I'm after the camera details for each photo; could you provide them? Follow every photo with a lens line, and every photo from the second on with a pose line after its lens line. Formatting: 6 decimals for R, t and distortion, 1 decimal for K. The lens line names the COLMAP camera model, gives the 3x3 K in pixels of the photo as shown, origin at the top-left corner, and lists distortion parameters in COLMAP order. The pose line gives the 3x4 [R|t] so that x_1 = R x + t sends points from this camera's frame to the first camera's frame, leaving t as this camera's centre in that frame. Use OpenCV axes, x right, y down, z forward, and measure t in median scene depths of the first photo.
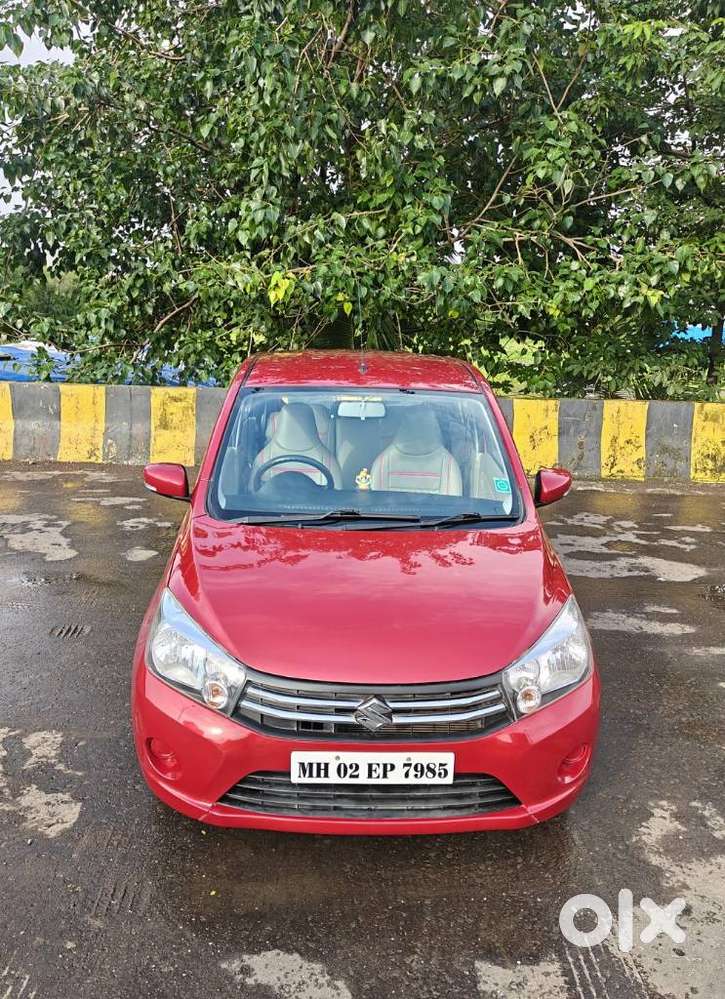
lens RADIAL K [[709.8, 0, 373.0], [0, 709.8, 553.4], [0, 0, 1]] dist [0.002847, 0.000231]
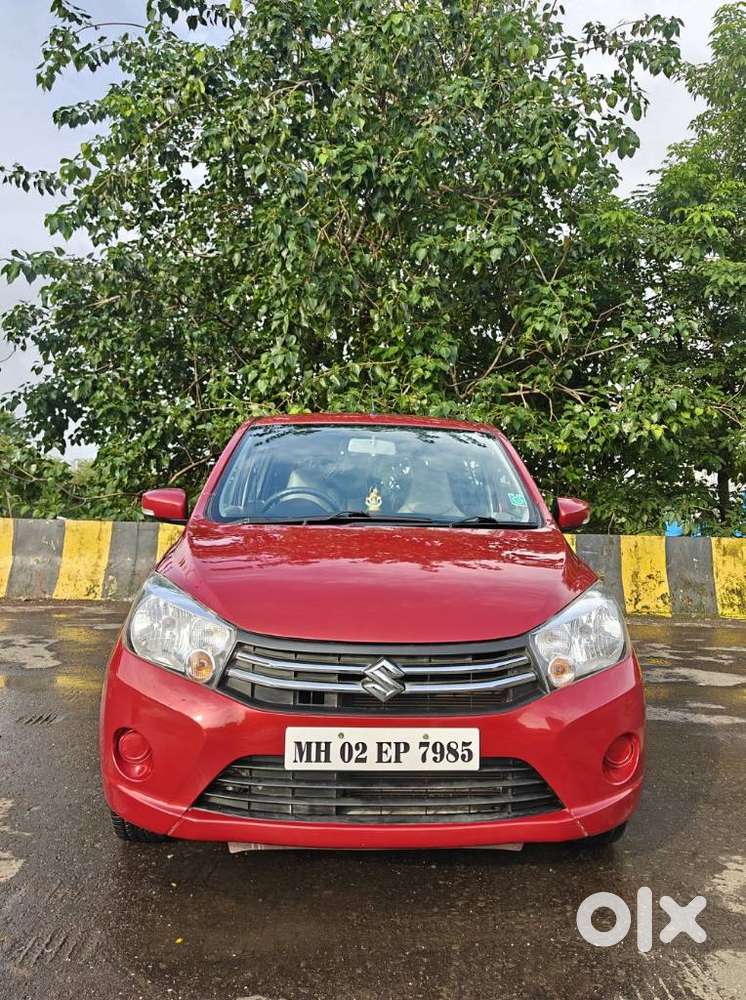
lens RADIAL K [[736.9, 0, 408.9], [0, 736.9, 496.2], [0, 0, 1]] dist [0.008767, -0.011670]
pose [[0.999540, -0.010254, 0.028554, 0.002732], [0.018891, 0.946803, -0.321259, 0.099211], [-0.023741, 0.321650, 0.946561, 0.026280]]
